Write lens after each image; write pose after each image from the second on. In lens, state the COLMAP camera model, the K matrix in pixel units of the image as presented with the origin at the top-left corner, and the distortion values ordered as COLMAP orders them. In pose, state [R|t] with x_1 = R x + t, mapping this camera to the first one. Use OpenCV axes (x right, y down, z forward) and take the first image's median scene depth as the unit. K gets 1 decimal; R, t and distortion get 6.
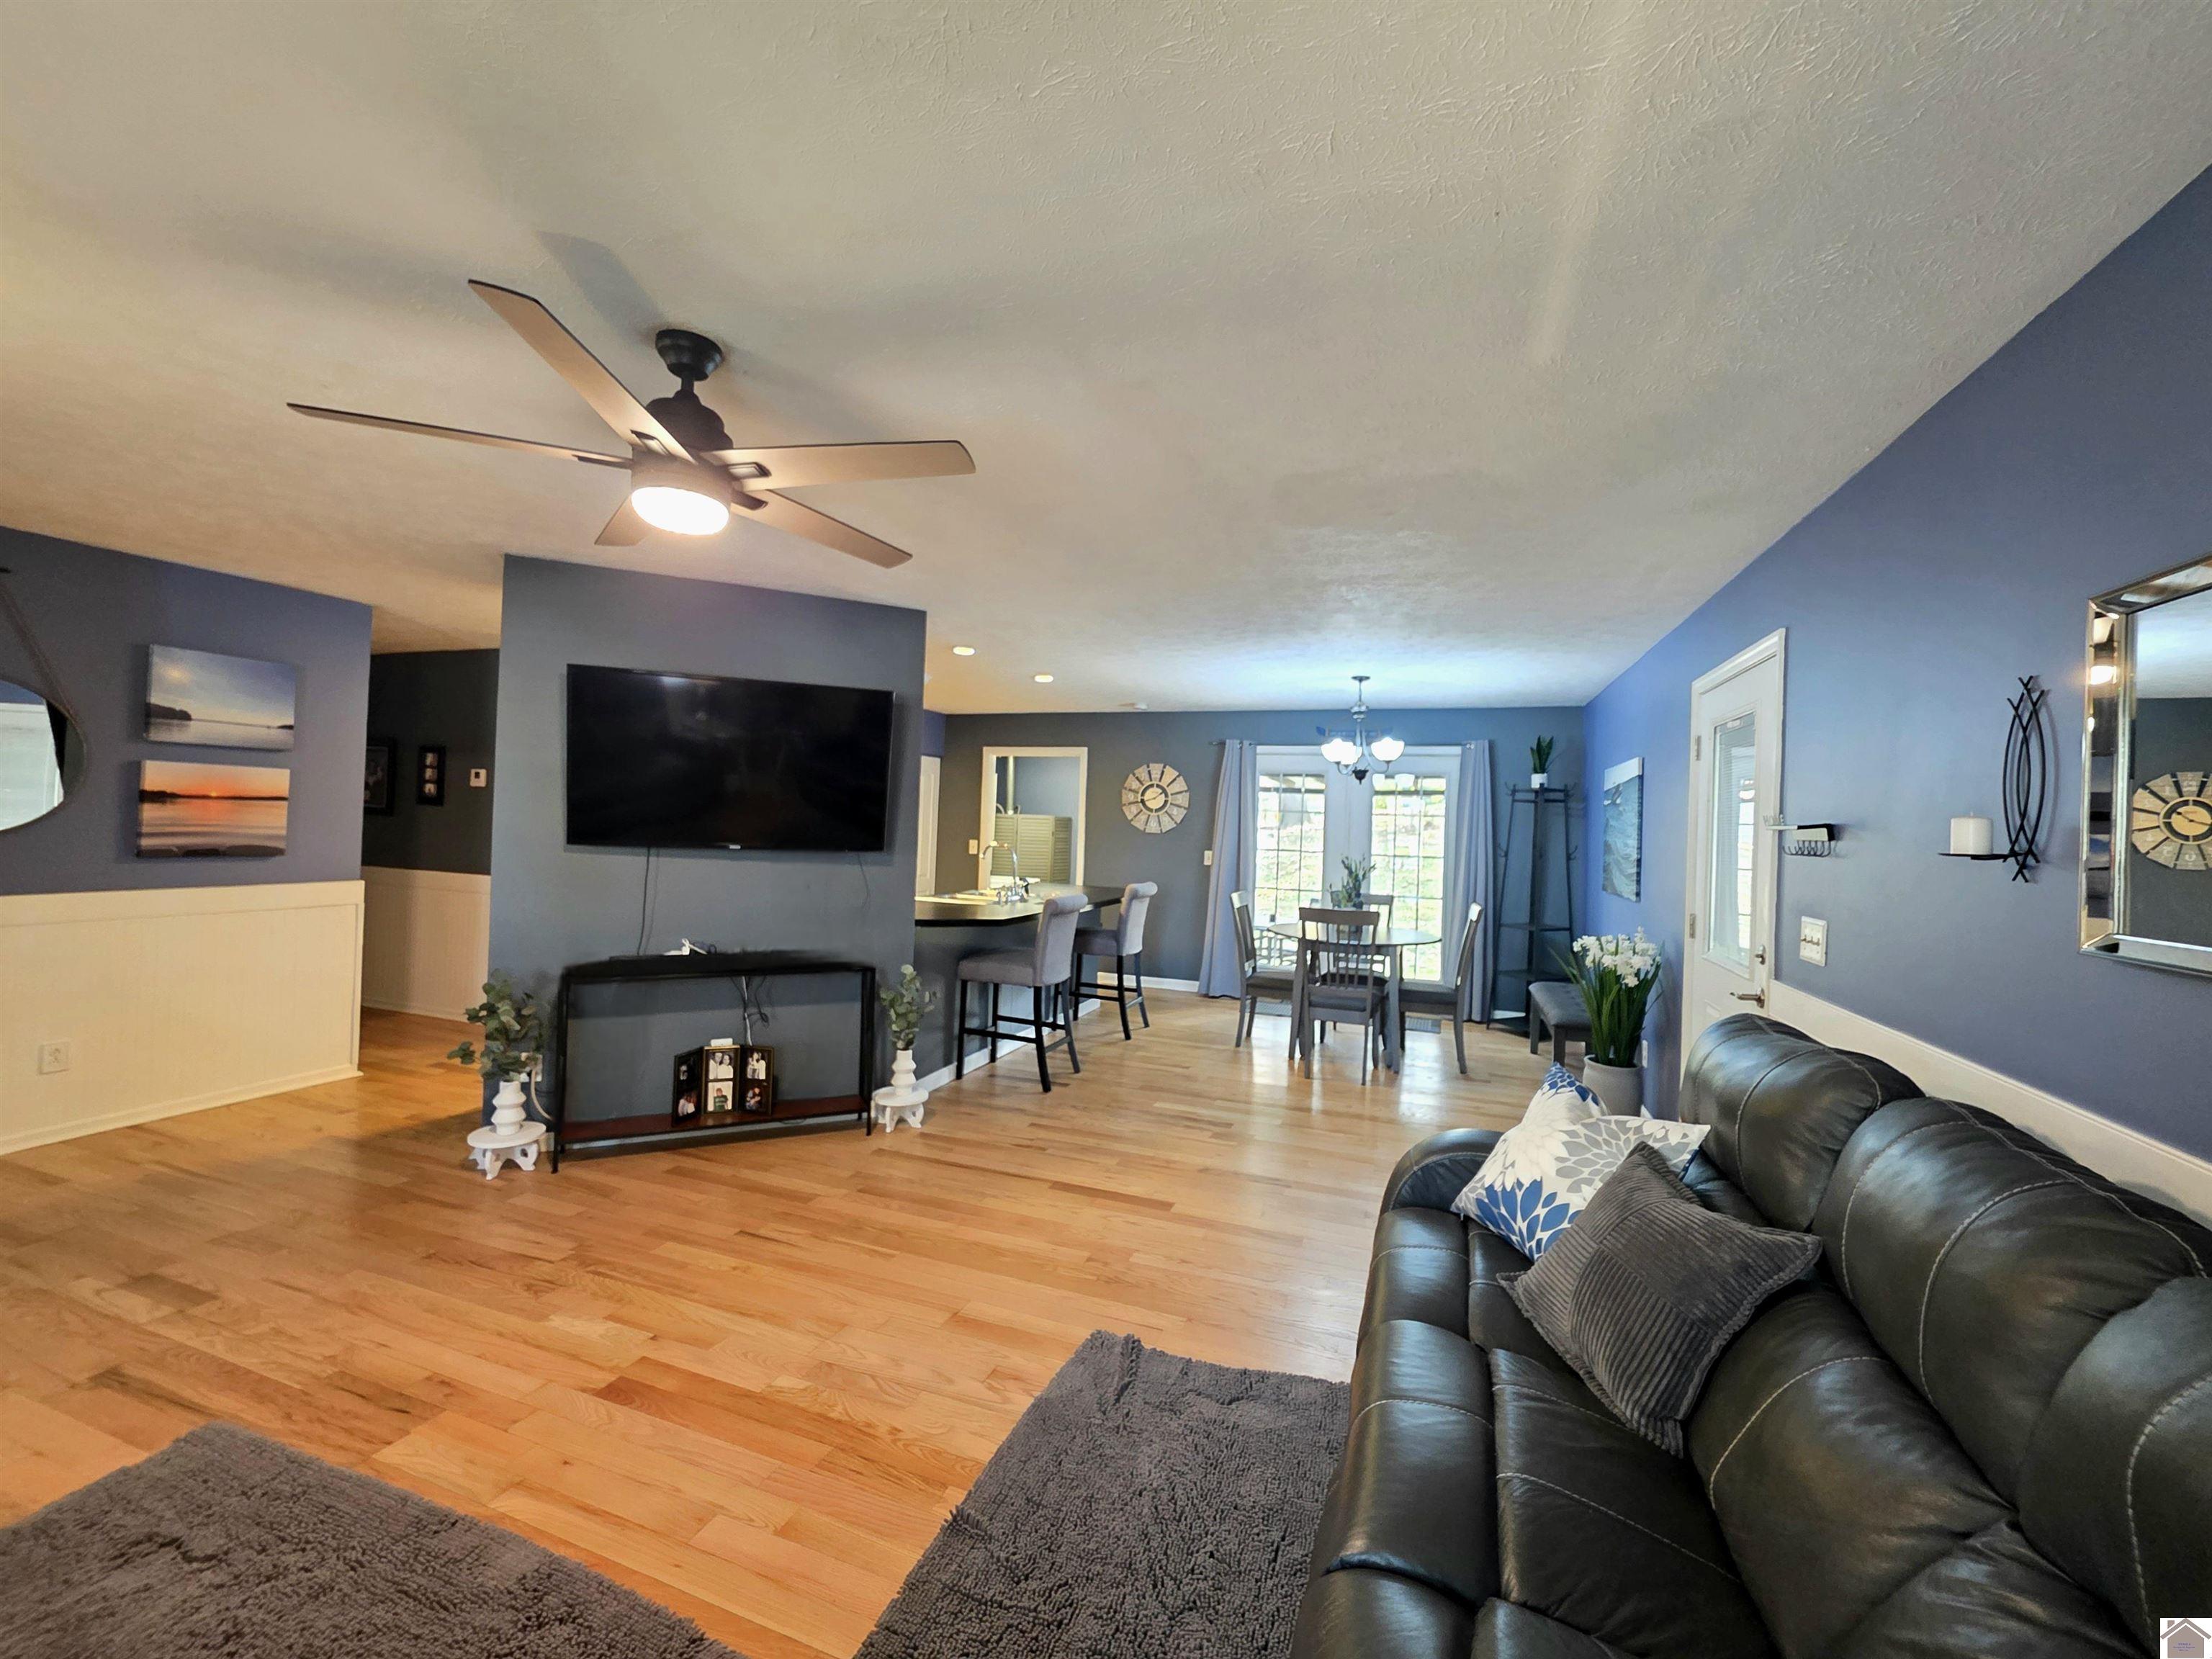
lens RADIAL K [[886.0, 0, 1120.1], [0, 886.0, 820.7], [0, 0, 1]] dist [-0.000116, 0.000246]
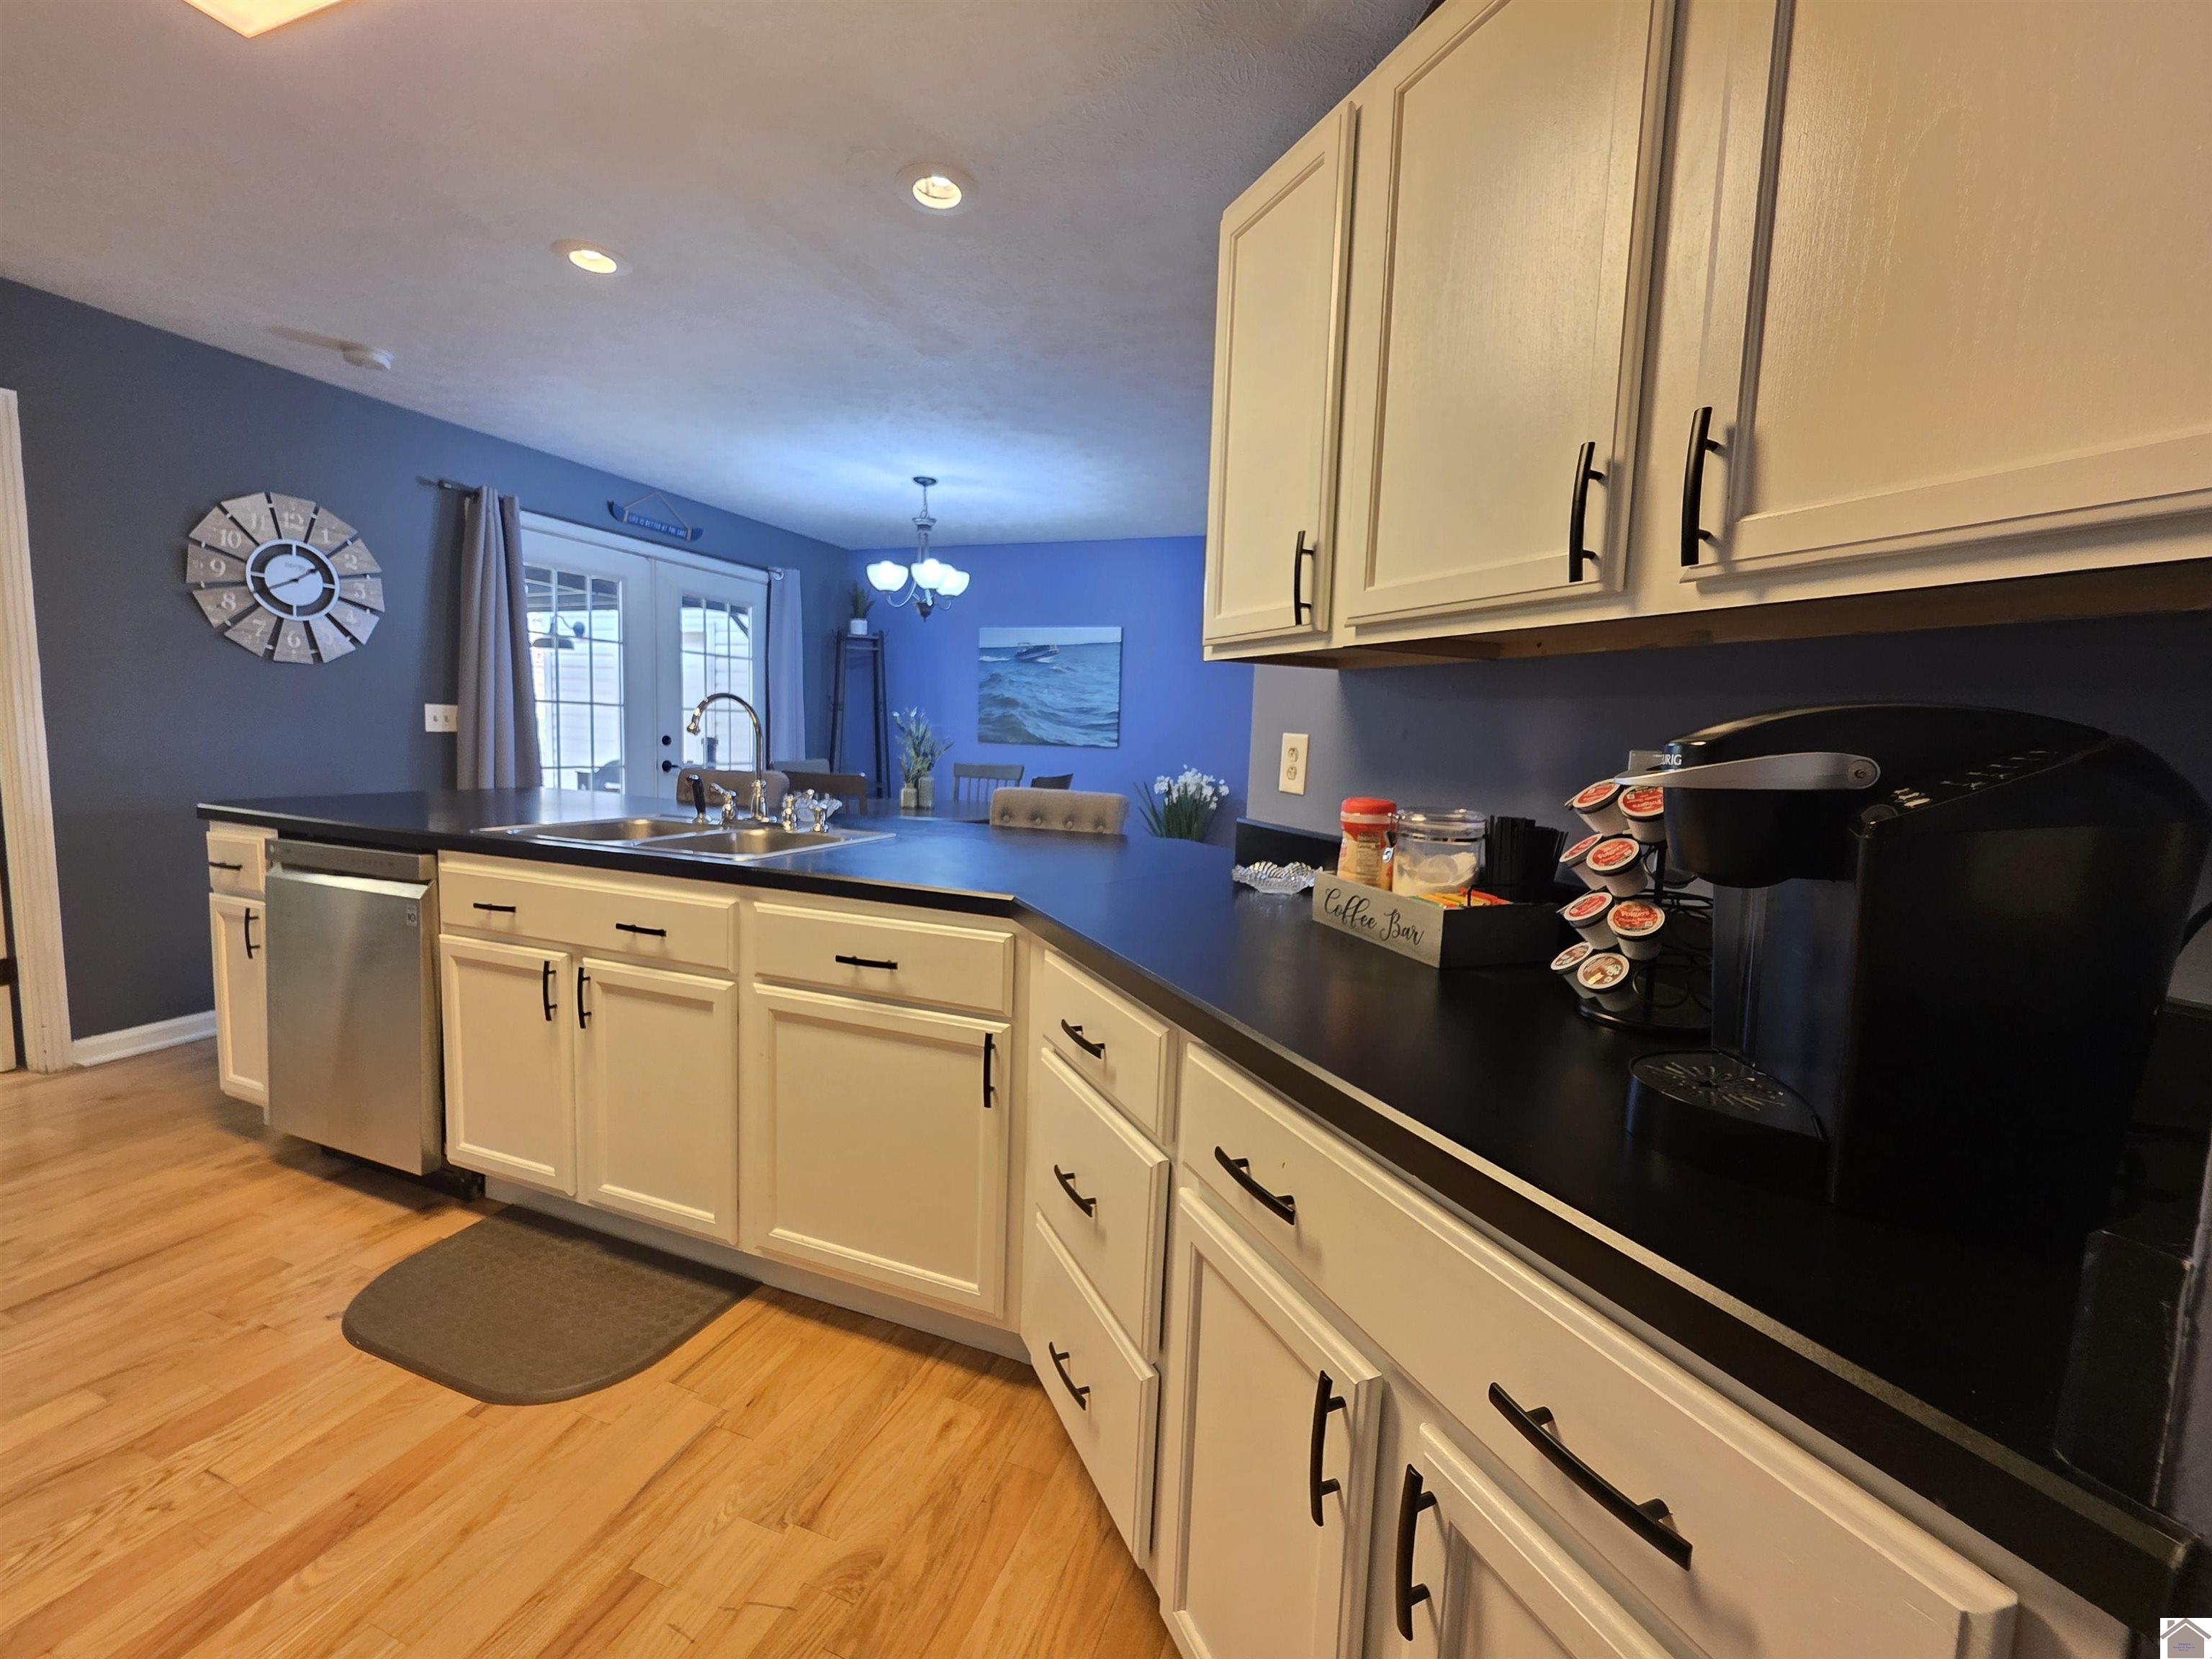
lens RADIAL K [[886.0, 0, 1100.3], [0, 886.0, 819.9], [0, 0, 1]] dist [-0.000116, 0.000246]
pose [[0.019978, -0.137629, 0.990282, -0.915552], [-0.042575, 0.989464, 0.138375, 0.030937], [-0.998894, -0.044926, 0.013908, 1.403005]]
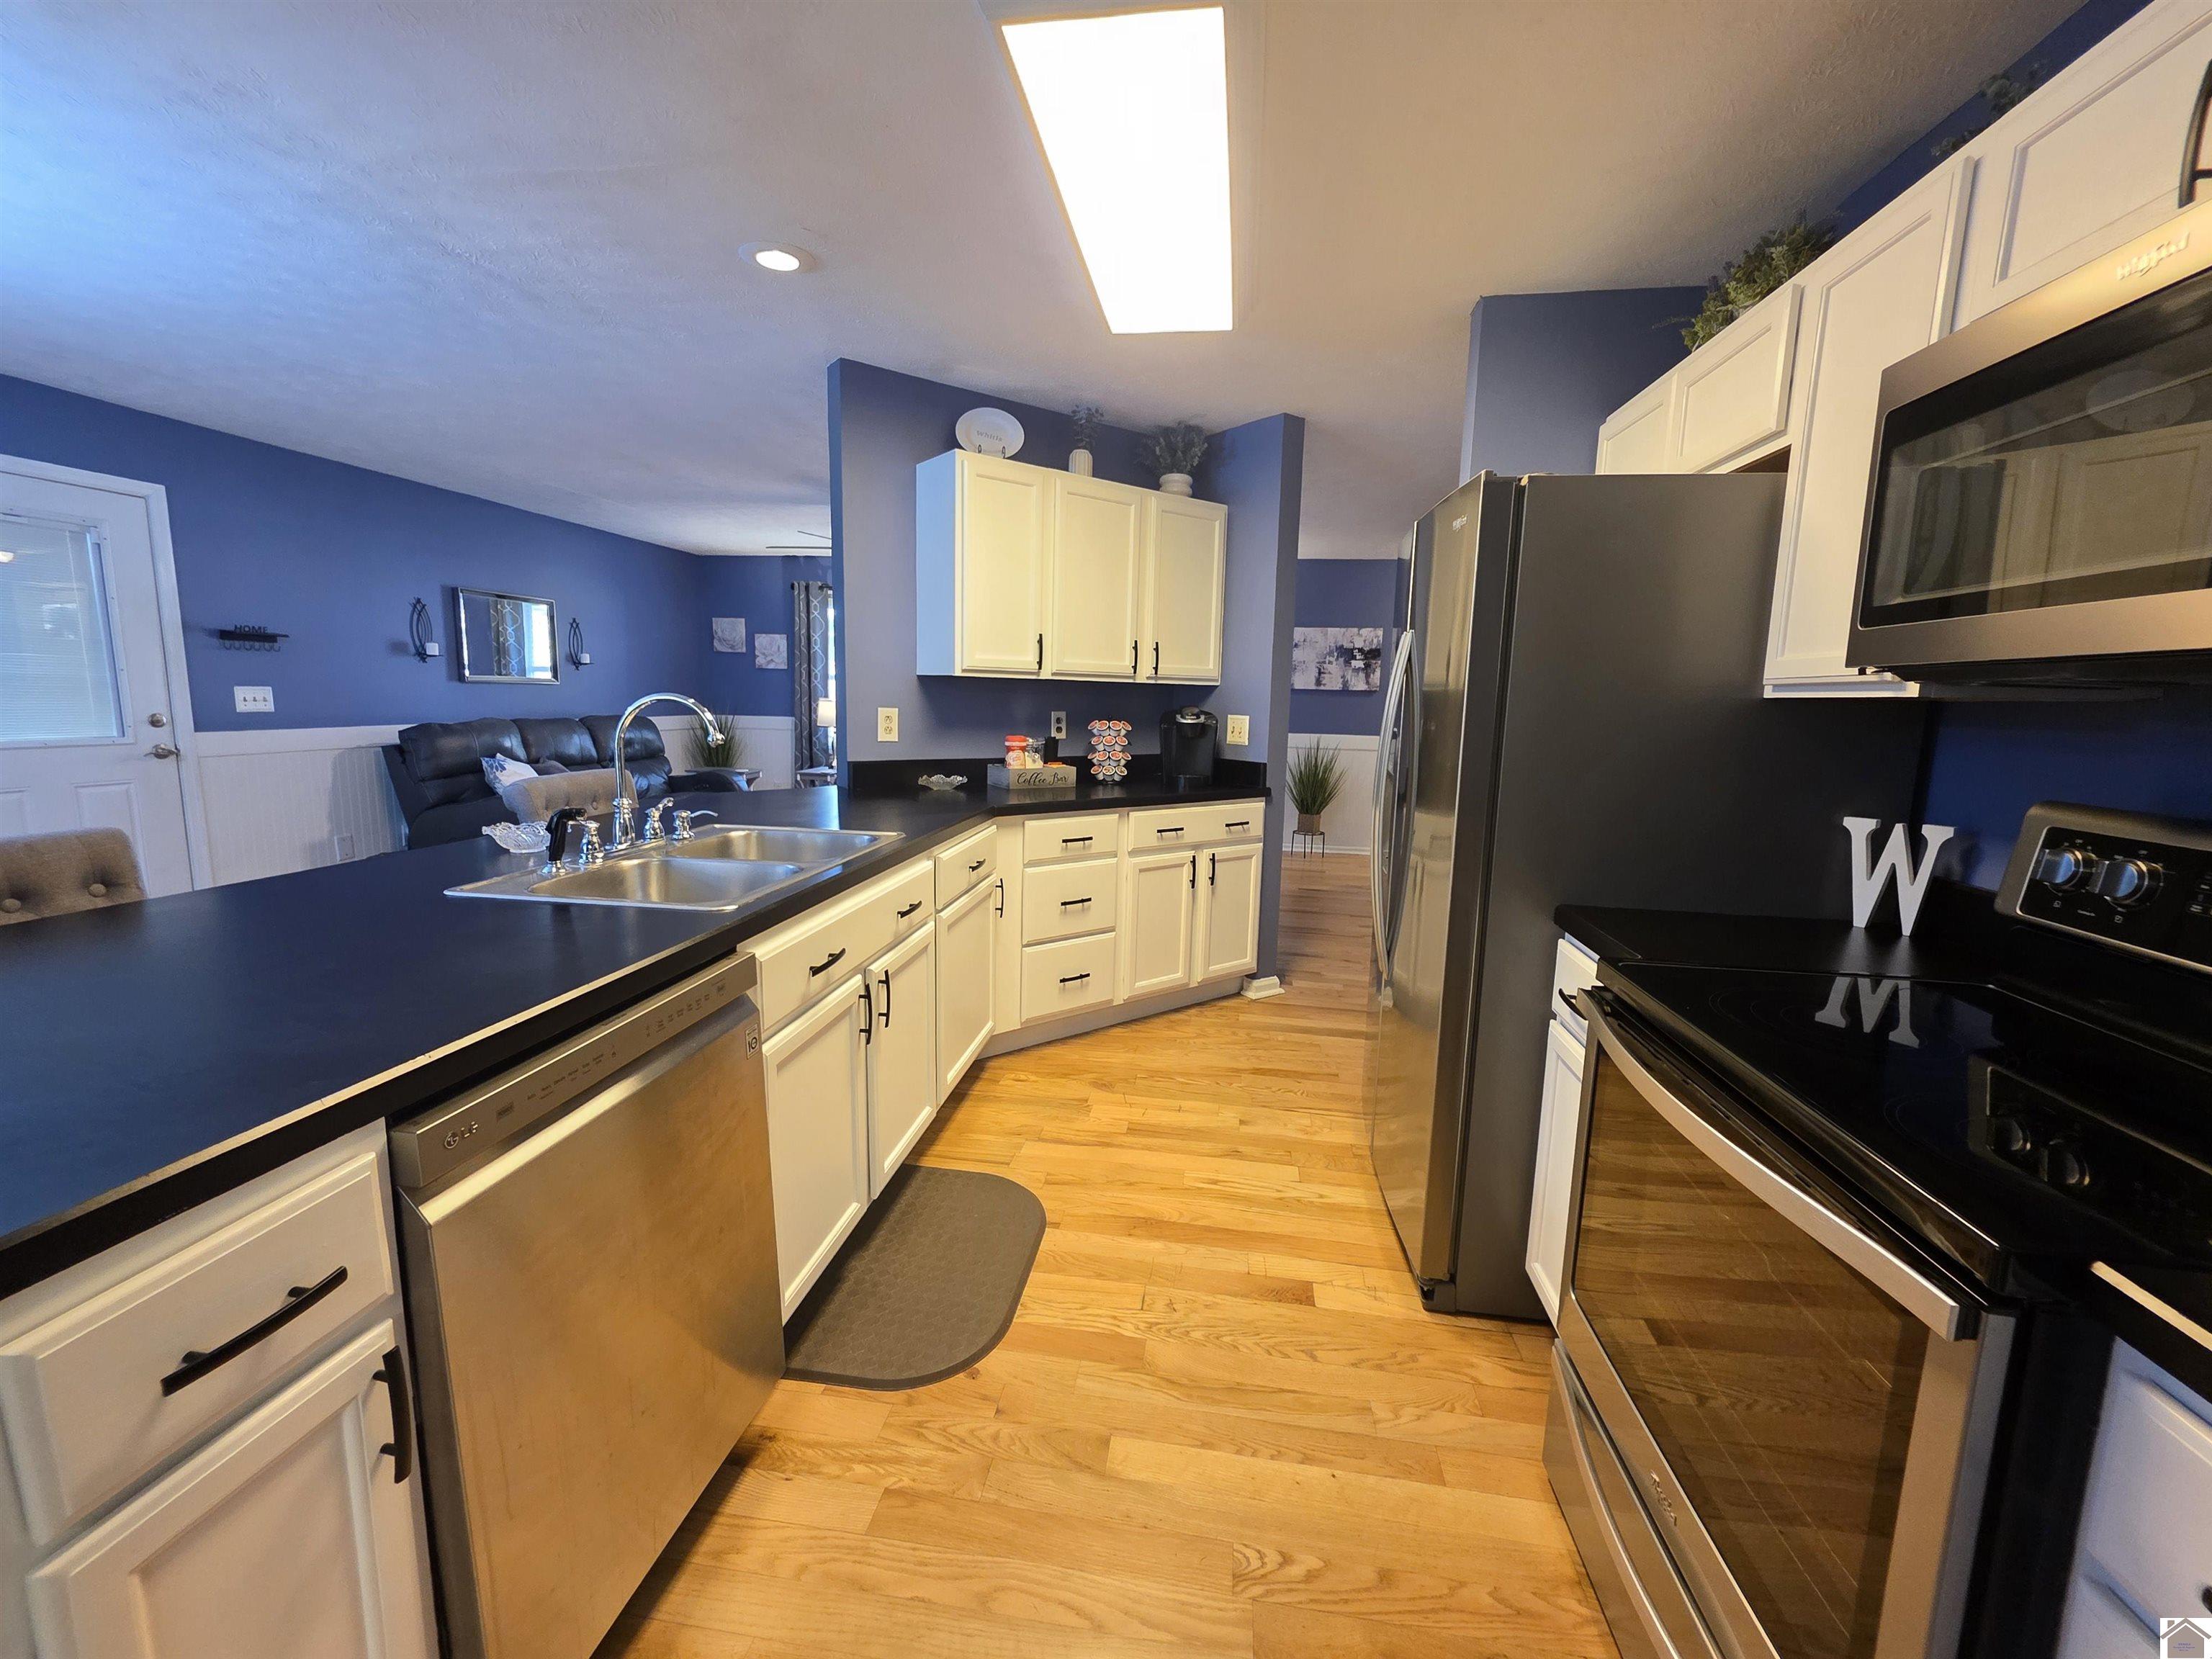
lens RADIAL K [[886.0, 0, 1109.1], [0, 886.0, 818.0], [0, 0, 1]] dist [-0.000116, 0.000246]
pose [[-0.978963, -0.031245, -0.201631, -0.412993], [-0.057807, 0.990188, 0.127222, 0.030155], [0.195678, 0.136201, -0.971164, 2.309319]]
